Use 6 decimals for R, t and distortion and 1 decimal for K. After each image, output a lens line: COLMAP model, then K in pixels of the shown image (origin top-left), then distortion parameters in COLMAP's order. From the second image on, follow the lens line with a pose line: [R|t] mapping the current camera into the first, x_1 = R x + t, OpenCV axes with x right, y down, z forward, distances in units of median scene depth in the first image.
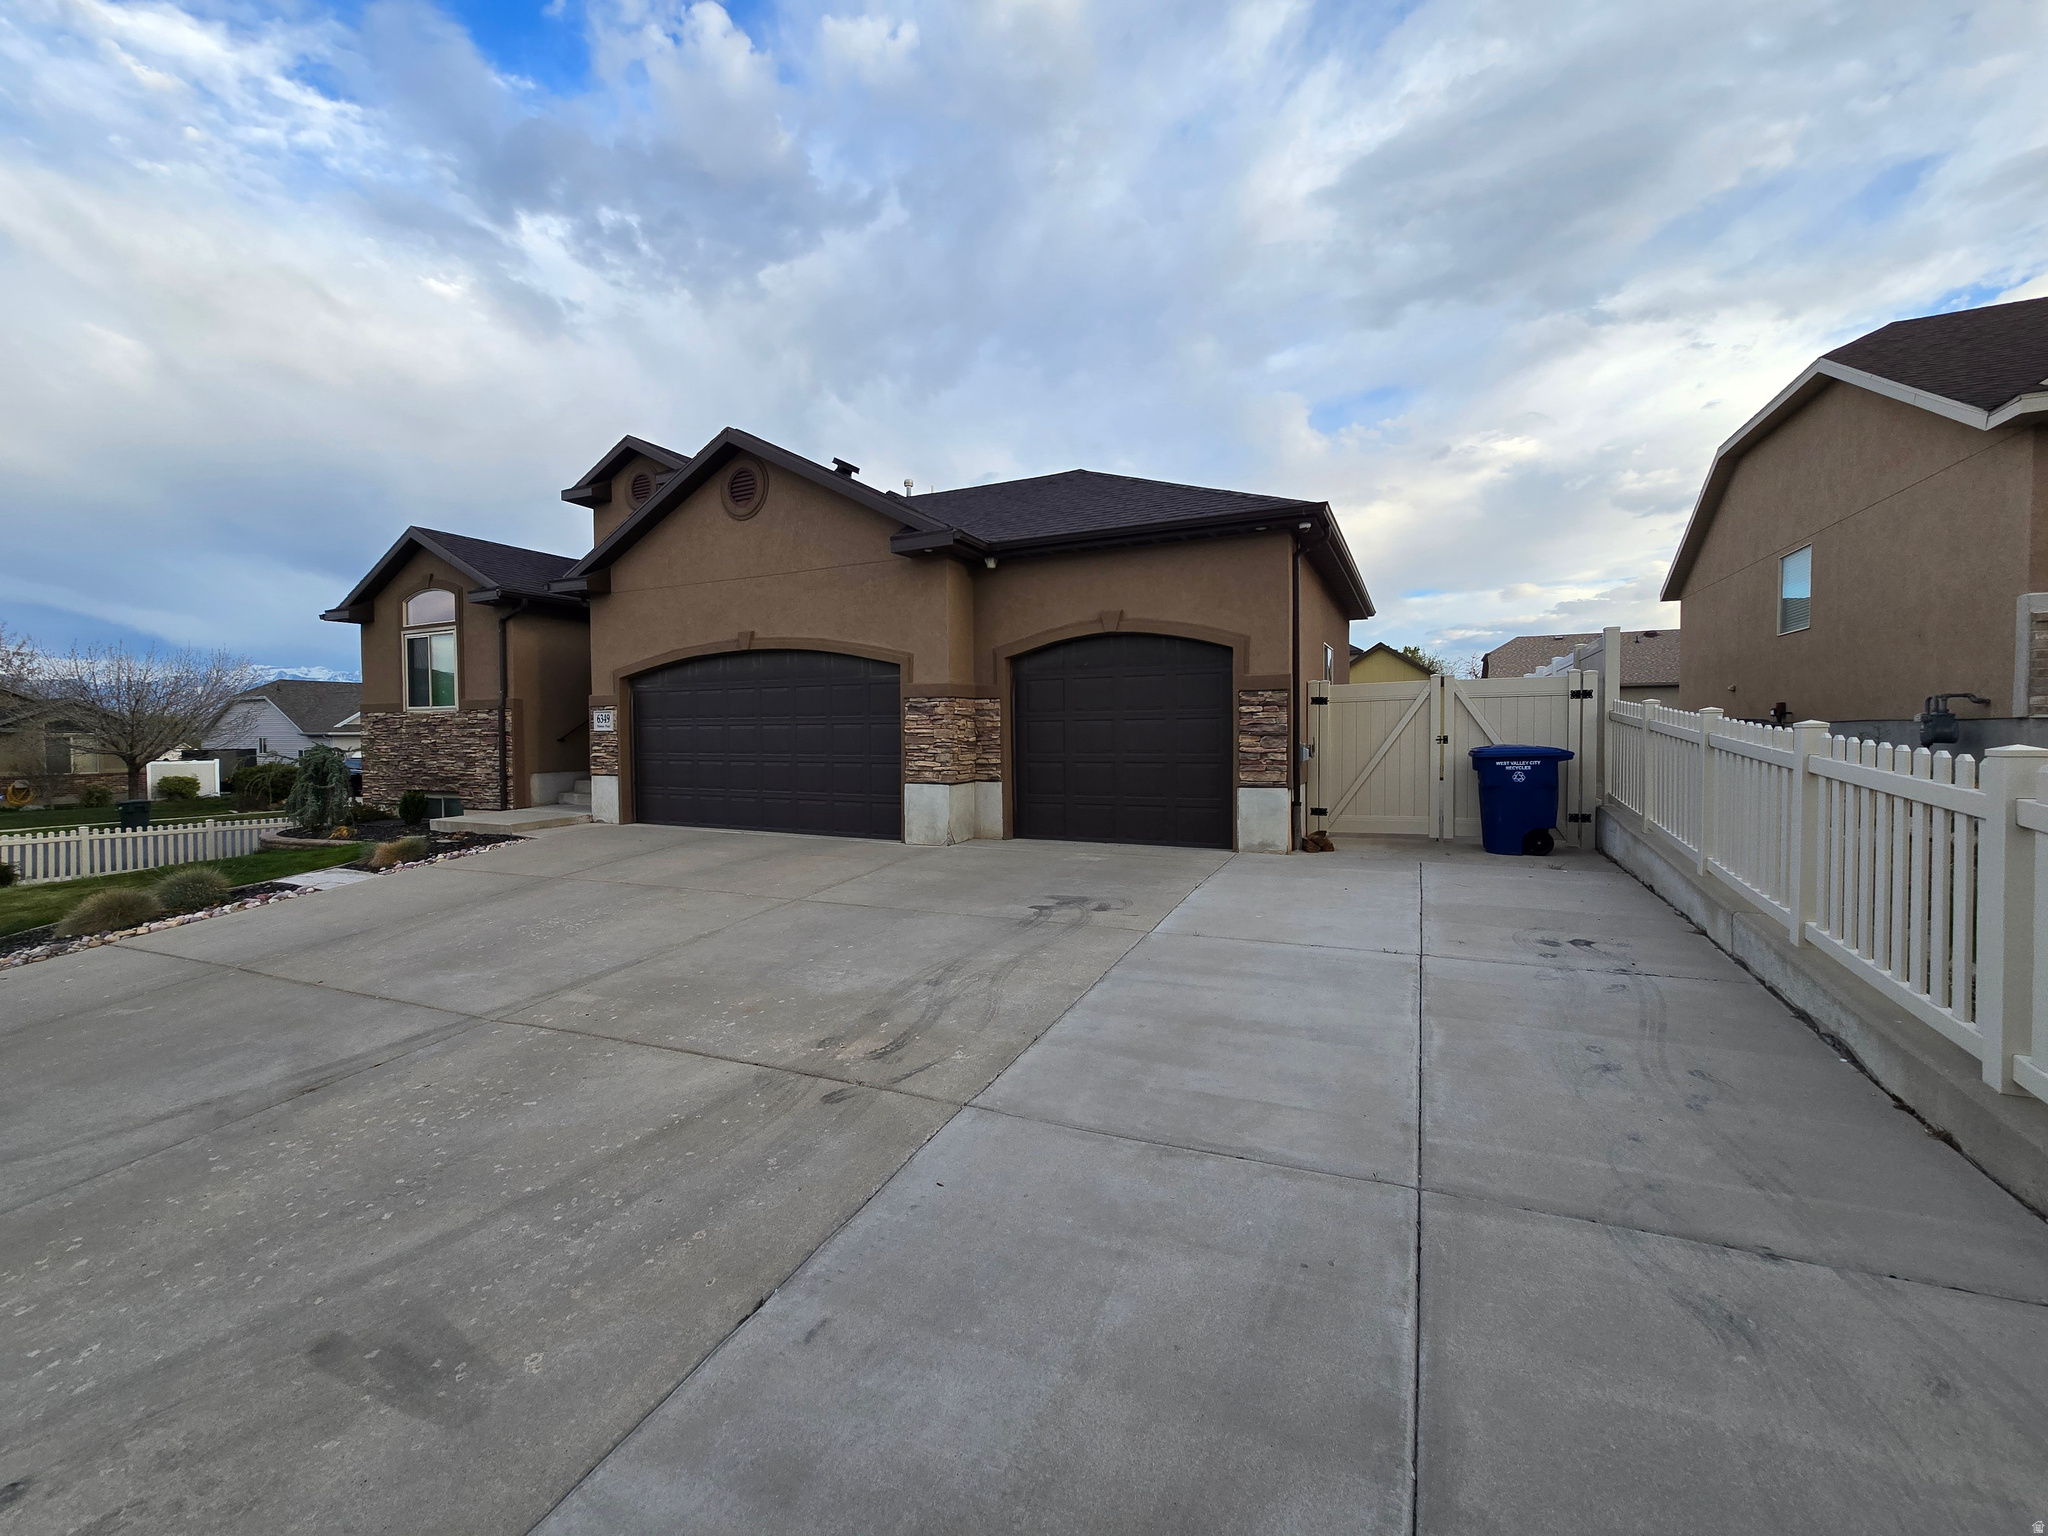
lens RADIAL K [[837.0, 0, 1013.6], [0, 837.0, 757.5], [0, 0, 1]] dist [-0.001960, 0.000012]
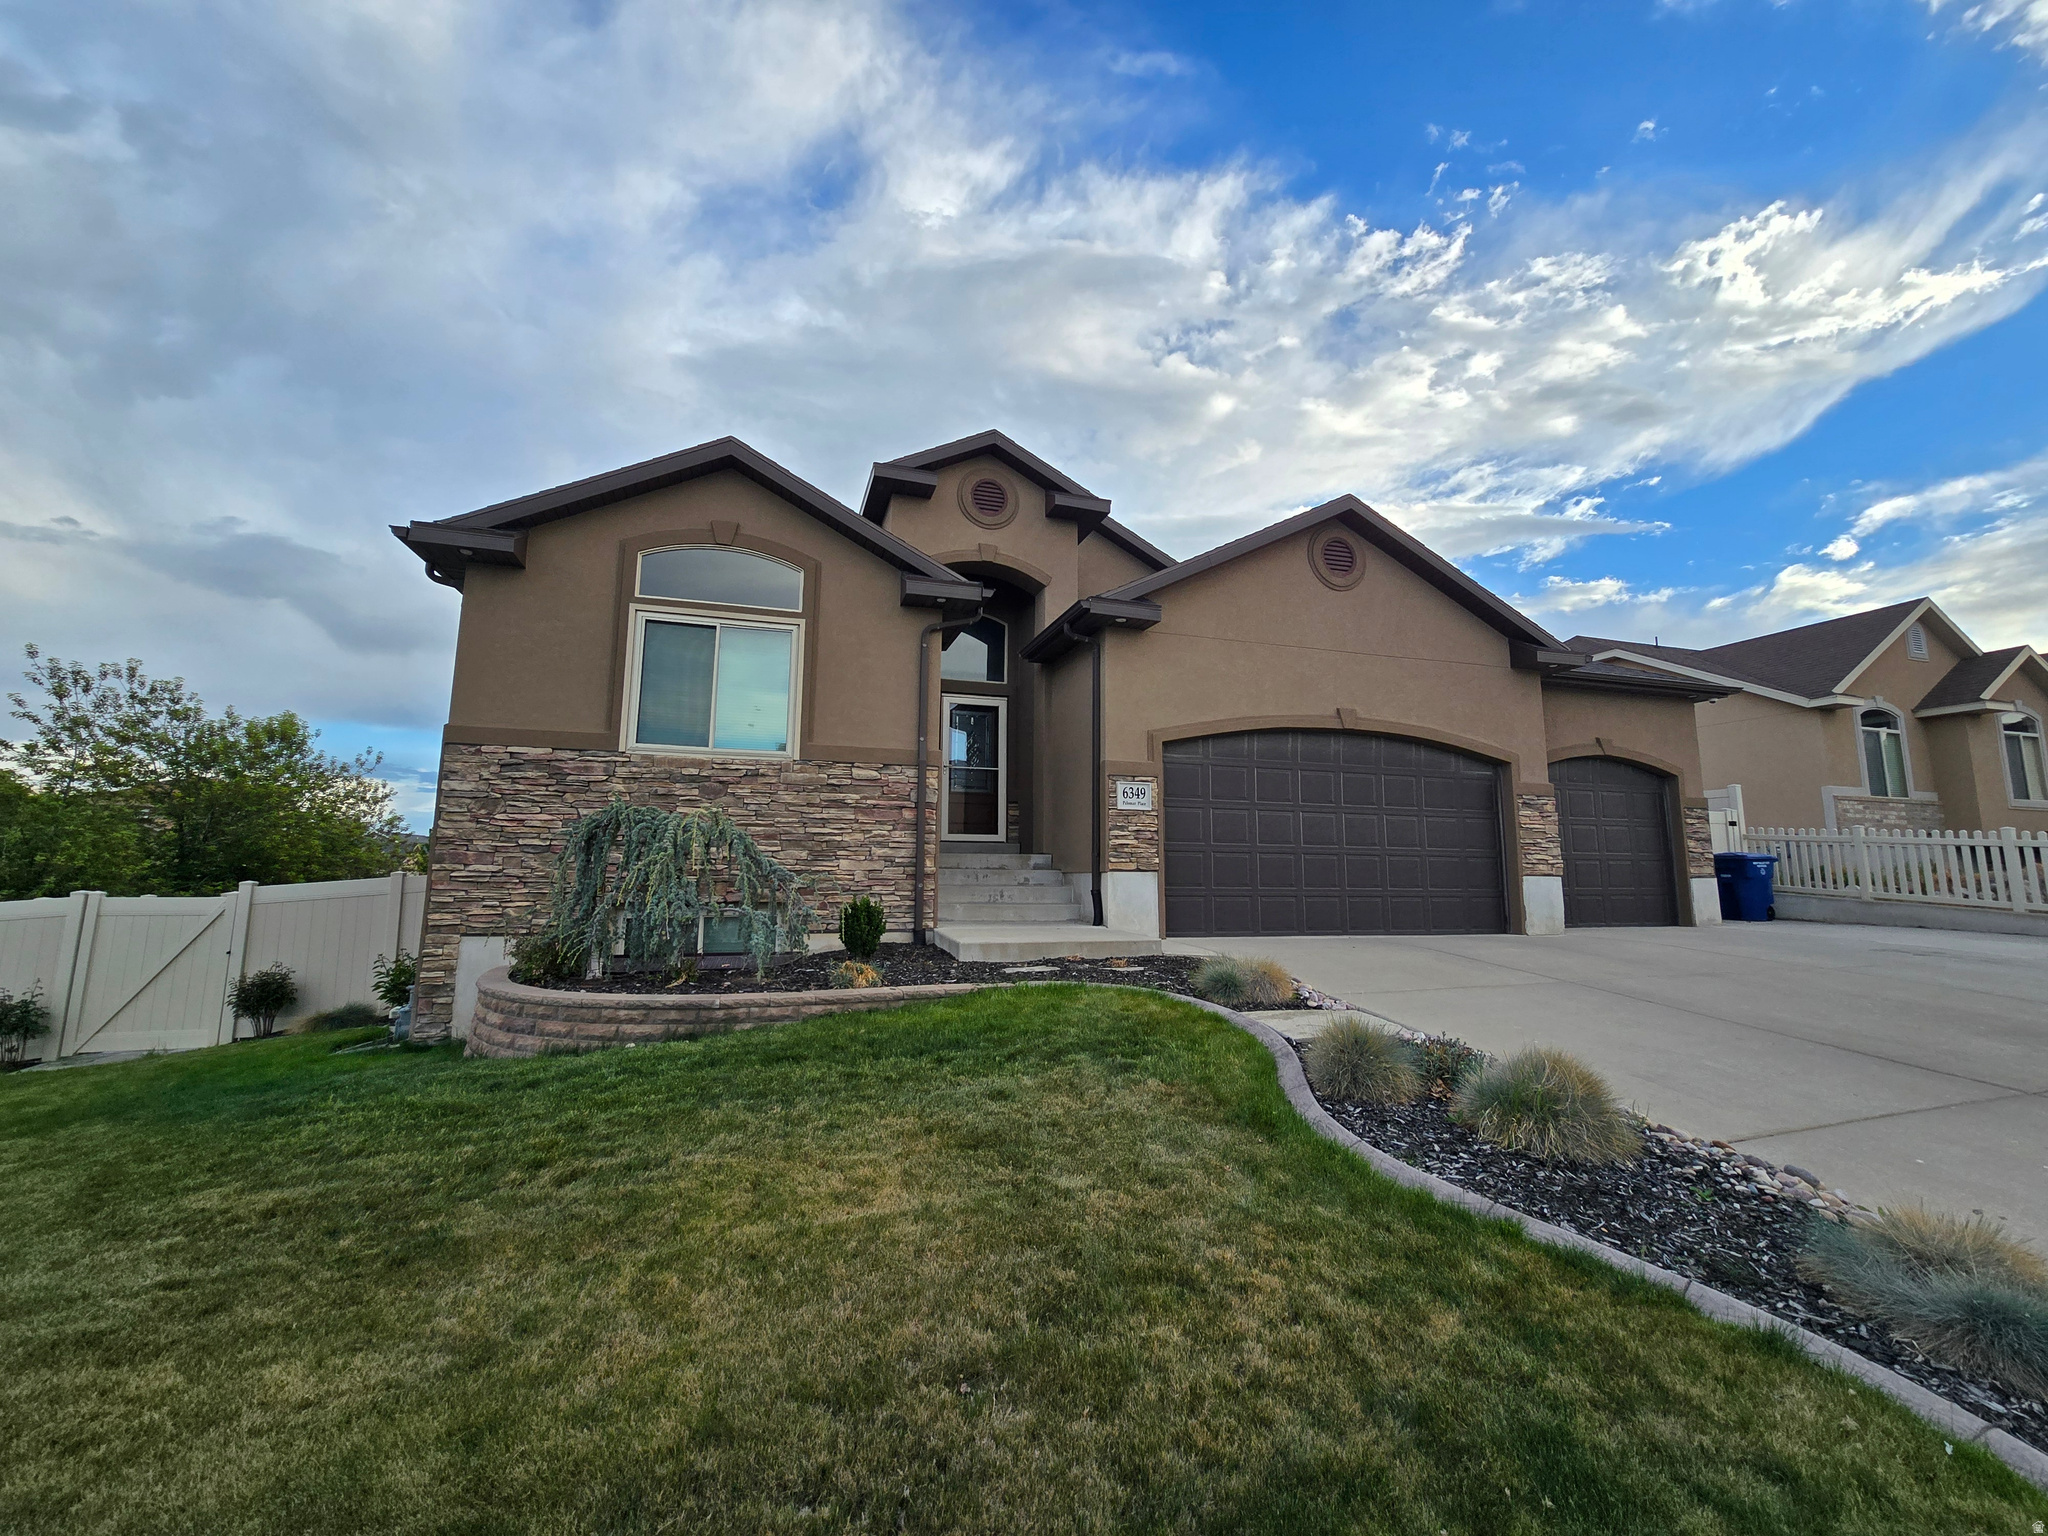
lens RADIAL K [[861.0, 0, 1024.0], [0, 861.0, 768.0], [0, 0, 1]] dist [-0.011211, 0.000187]
pose [[0.721080, 0.103083, 0.685141, -0.967675], [0.009775, 0.987258, -0.158825, 0.045481], [-0.692783, 0.121223, 0.710884, 0.474038]]
